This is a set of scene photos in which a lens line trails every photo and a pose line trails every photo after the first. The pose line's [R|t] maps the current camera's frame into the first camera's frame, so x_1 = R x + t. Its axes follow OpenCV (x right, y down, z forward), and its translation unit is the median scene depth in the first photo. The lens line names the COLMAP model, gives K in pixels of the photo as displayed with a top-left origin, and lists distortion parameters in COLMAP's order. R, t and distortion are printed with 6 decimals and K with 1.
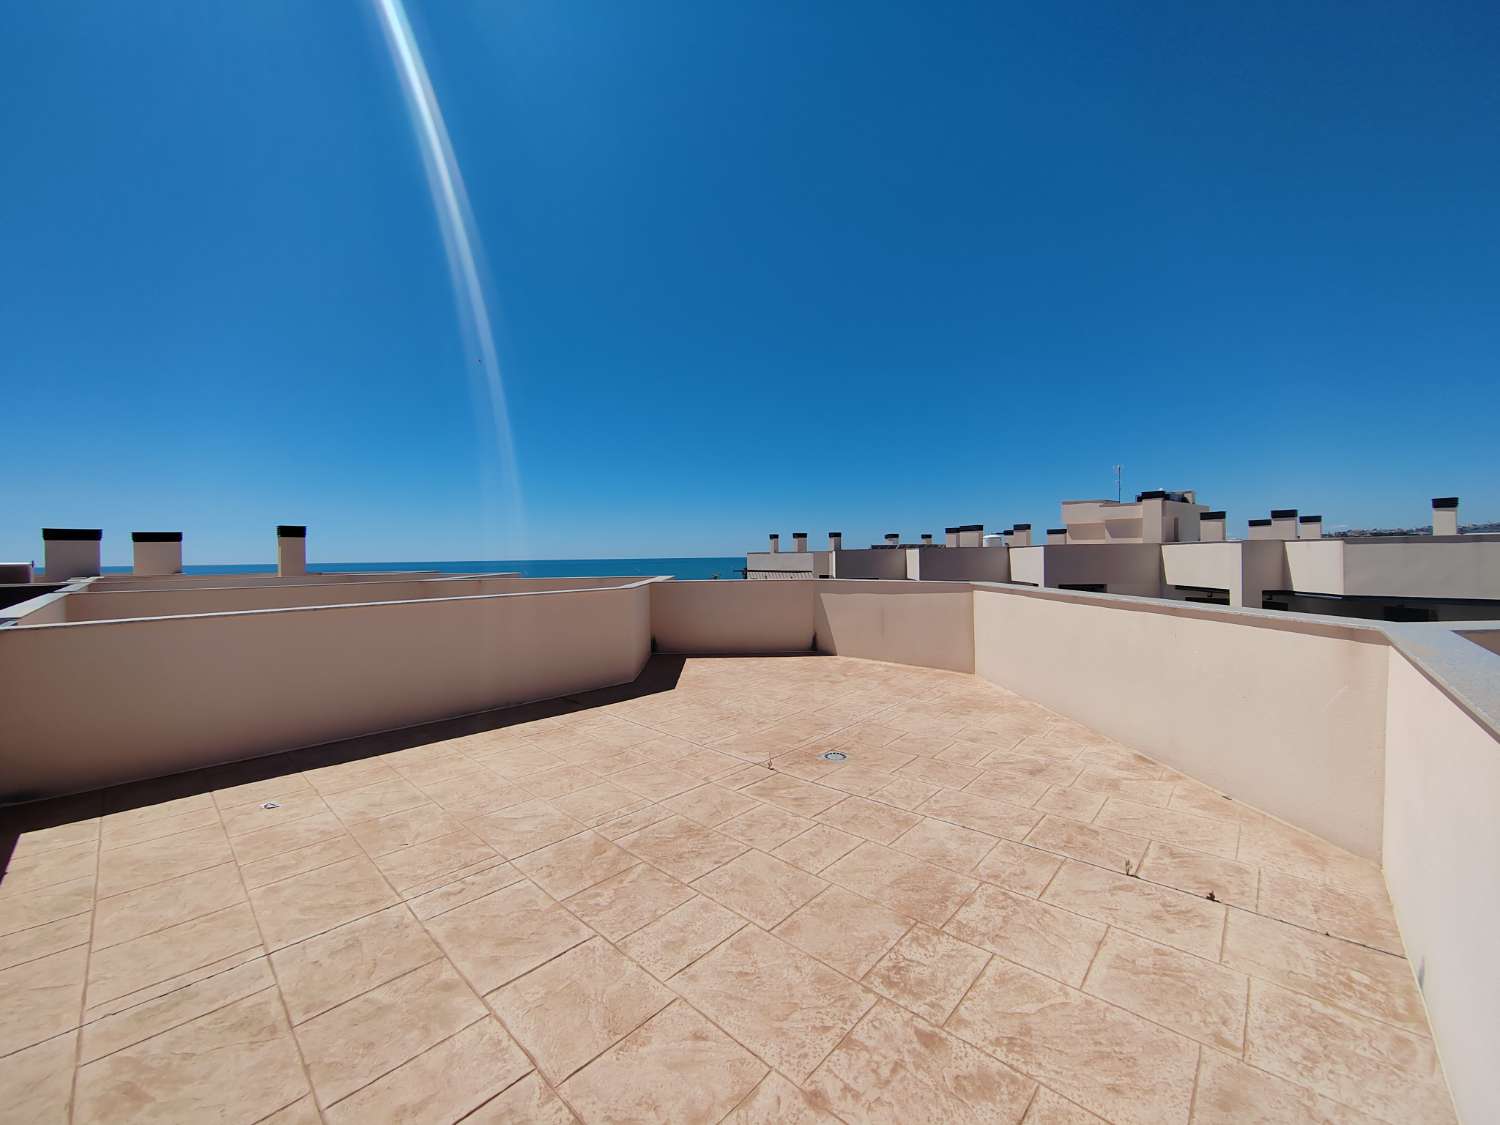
lens RADIAL K [[572.5, 0, 753.9], [0, 572.5, 560.1], [0, 0, 1]] dist [0.003235, 0.000542]
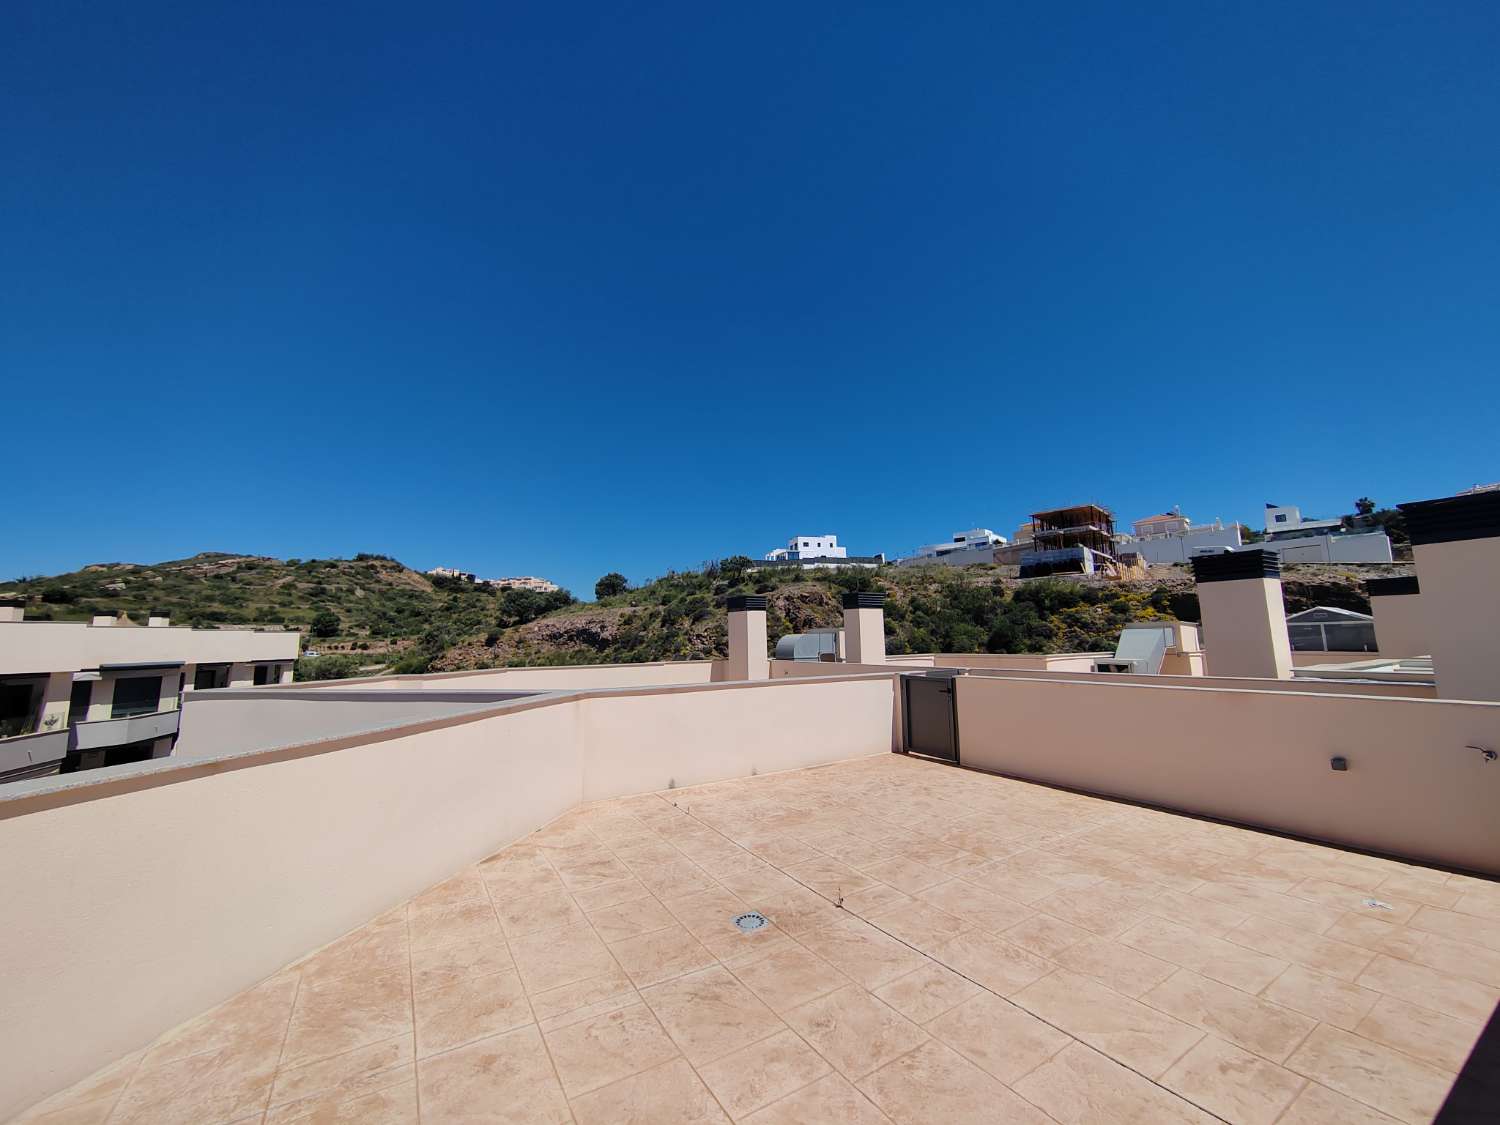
lens RADIAL K [[572.5, 0, 753.9], [0, 572.5, 560.1], [0, 0, 1]] dist [0.003235, 0.000542]
pose [[-0.962936, 0.068658, 0.260846, -0.120207], [0.034450, 0.990447, -0.133524, -0.049359], [-0.267522, -0.119589, -0.956102, 2.153215]]
